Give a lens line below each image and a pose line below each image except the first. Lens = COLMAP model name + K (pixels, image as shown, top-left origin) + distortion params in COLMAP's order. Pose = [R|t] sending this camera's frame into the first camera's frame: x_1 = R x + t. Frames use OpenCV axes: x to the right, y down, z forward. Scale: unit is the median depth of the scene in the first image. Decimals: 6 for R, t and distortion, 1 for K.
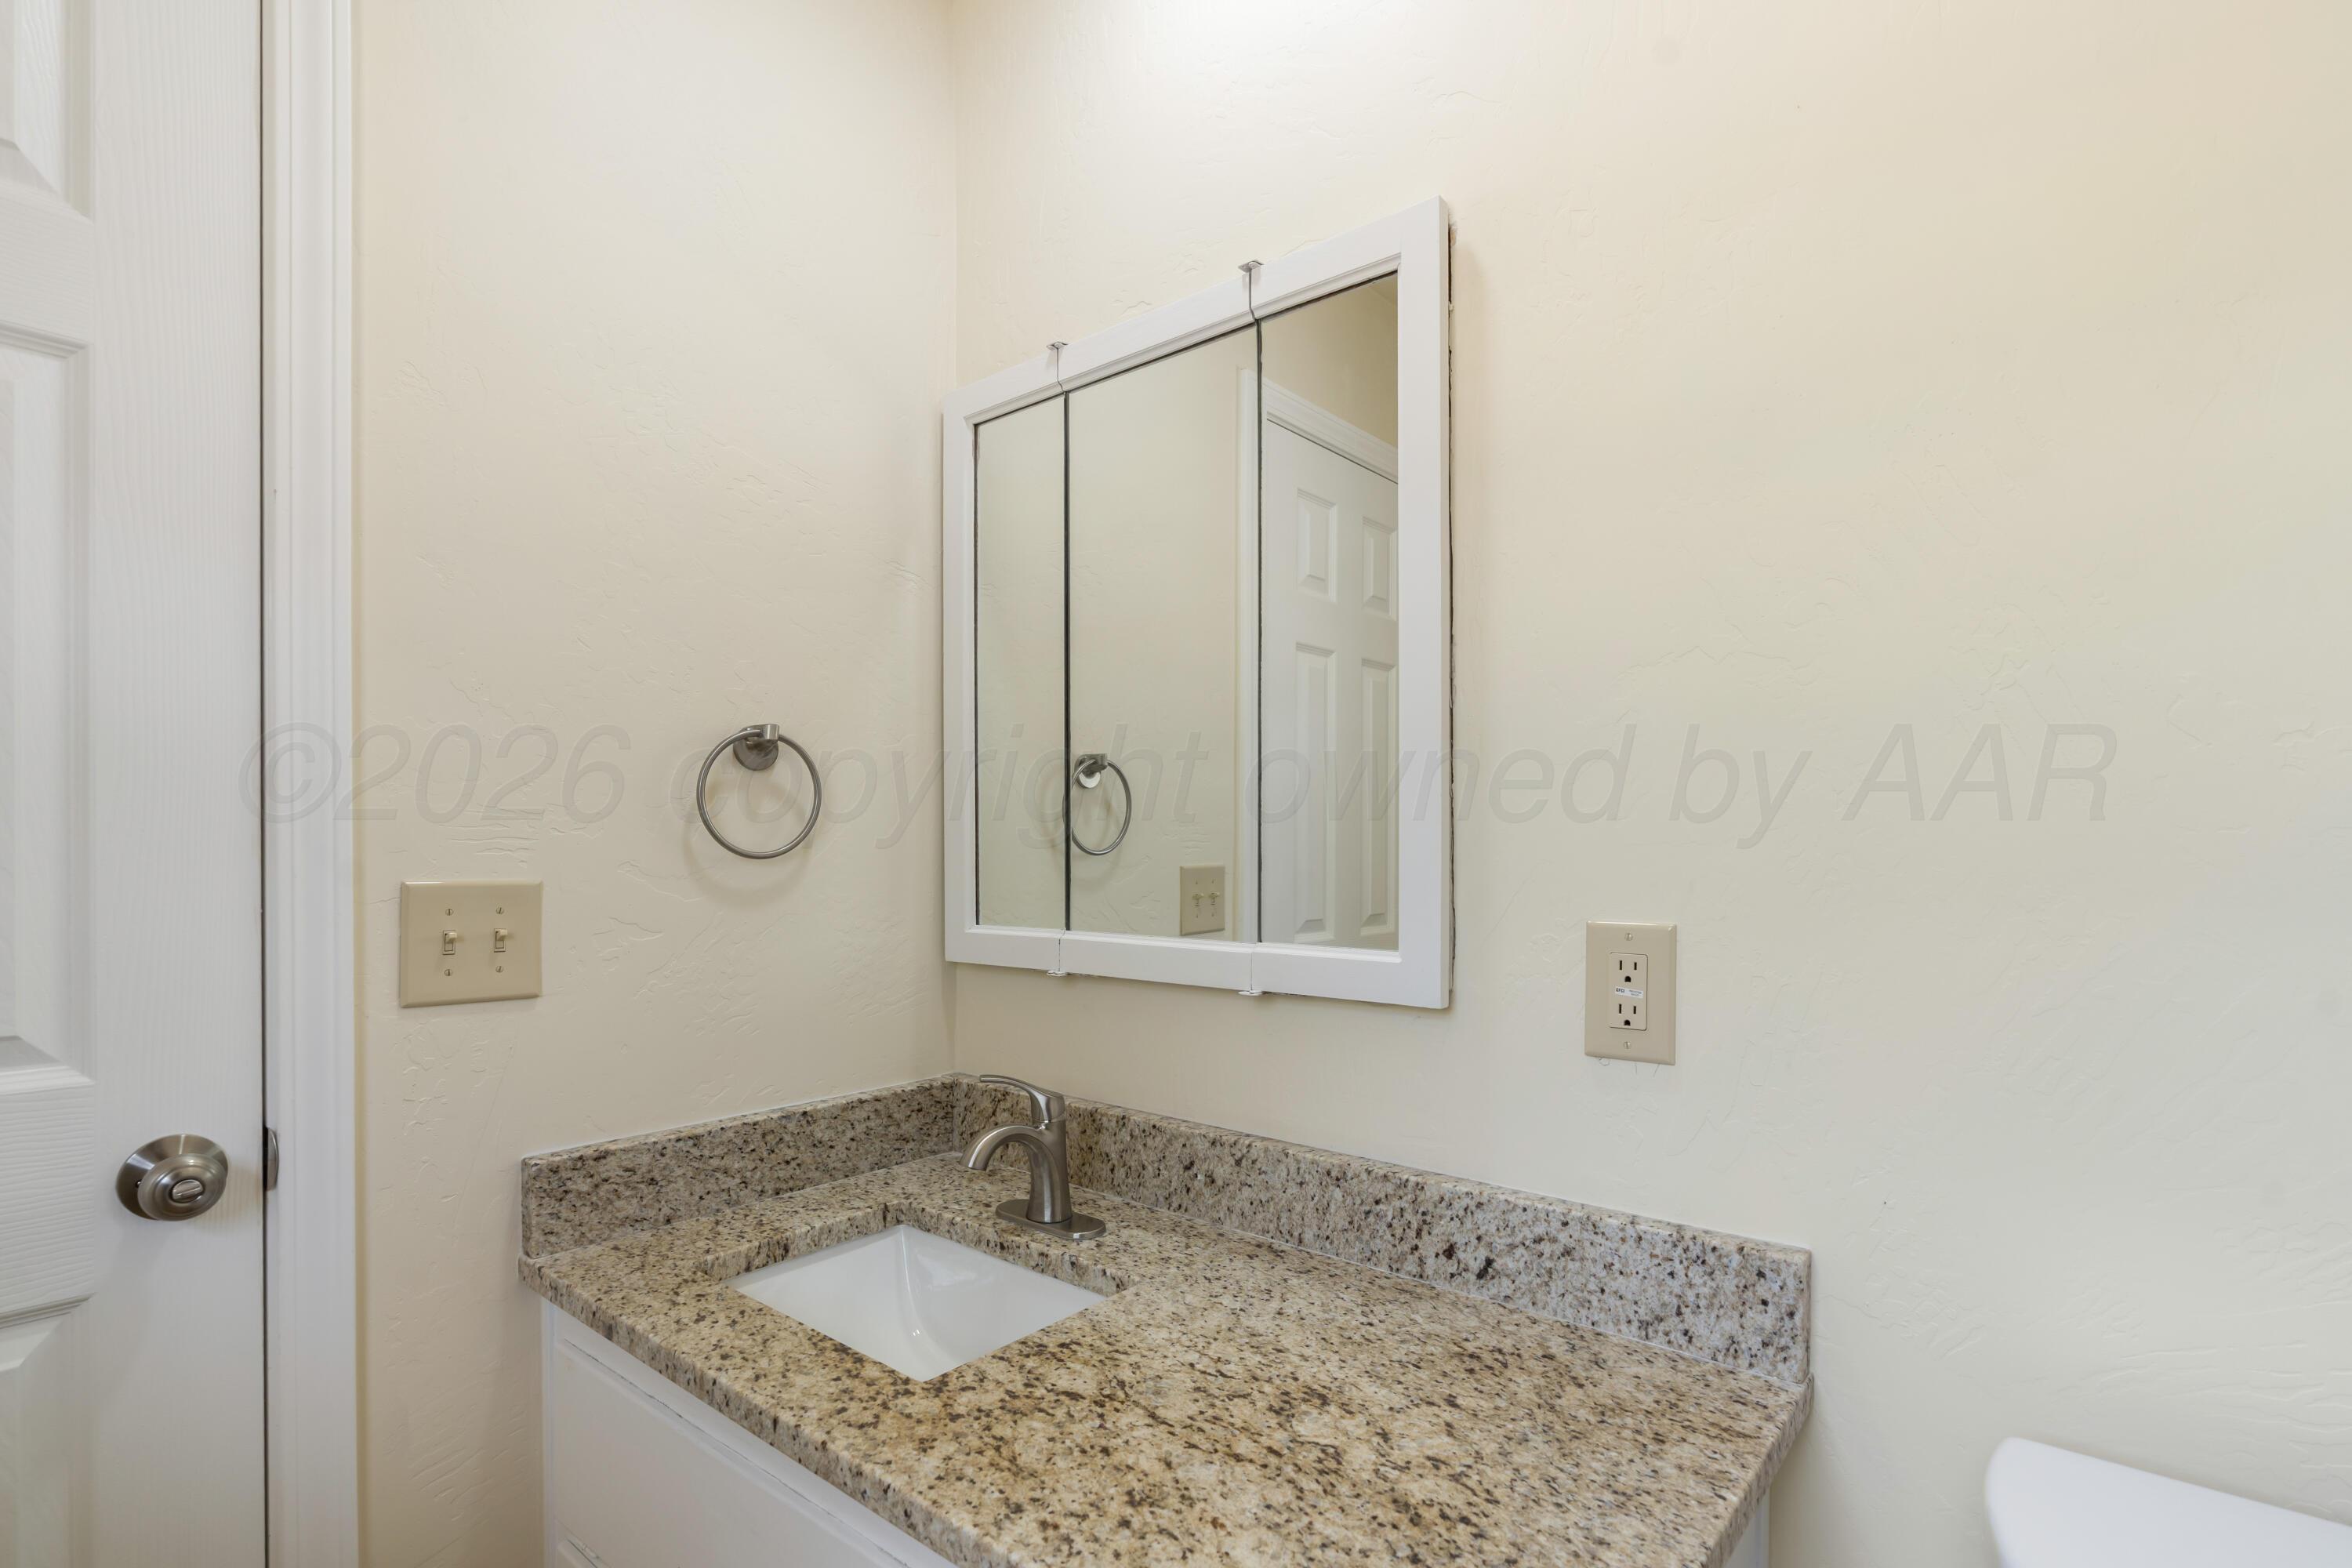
lens RADIAL K [[1054.8, 0, 1108.8], [0, 1054.8, 843.9], [0, 0, 1]] dist [-0.015034, 0.003891]
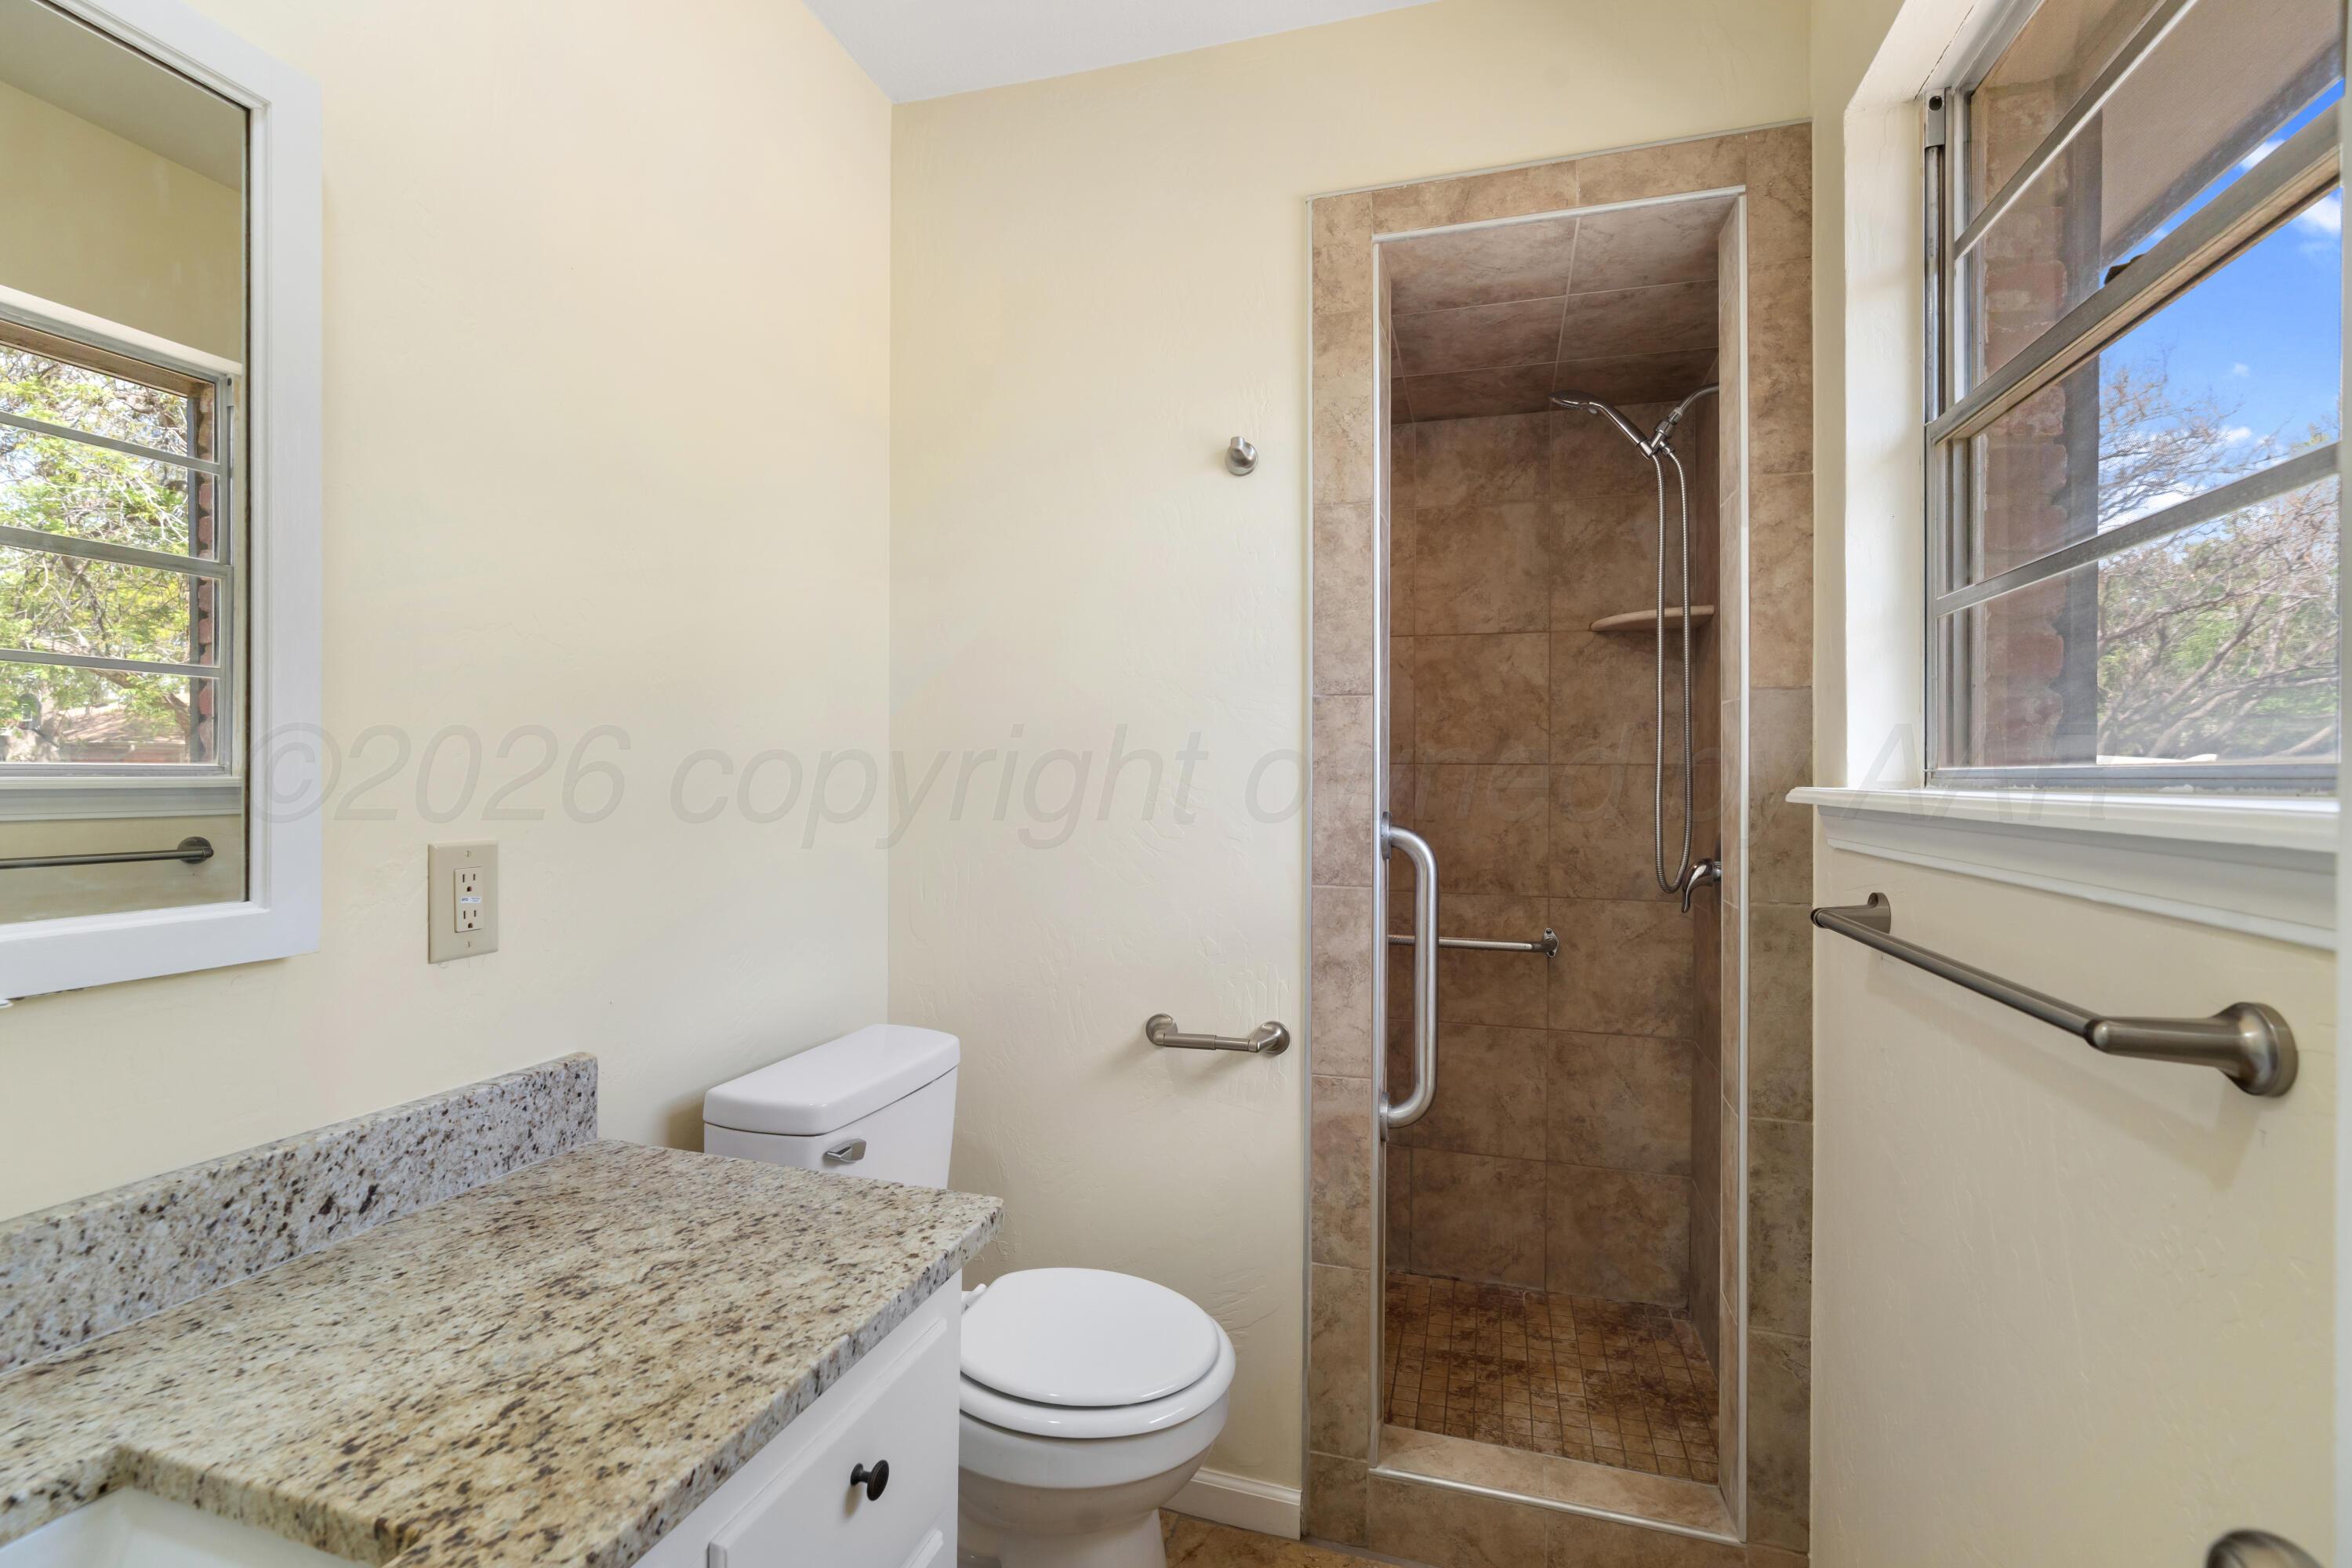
lens RADIAL K [[1054.8, 0, 1170.9], [0, 1054.8, 780.9], [0, 0, 1]] dist [-0.015034, 0.003891]
pose [[-0.378356, -0.007598, 0.925629, -0.943903], [-0.005513, 0.999967, 0.005955, -0.005107], [-0.925644, -0.002850, -0.378385, 0.742948]]
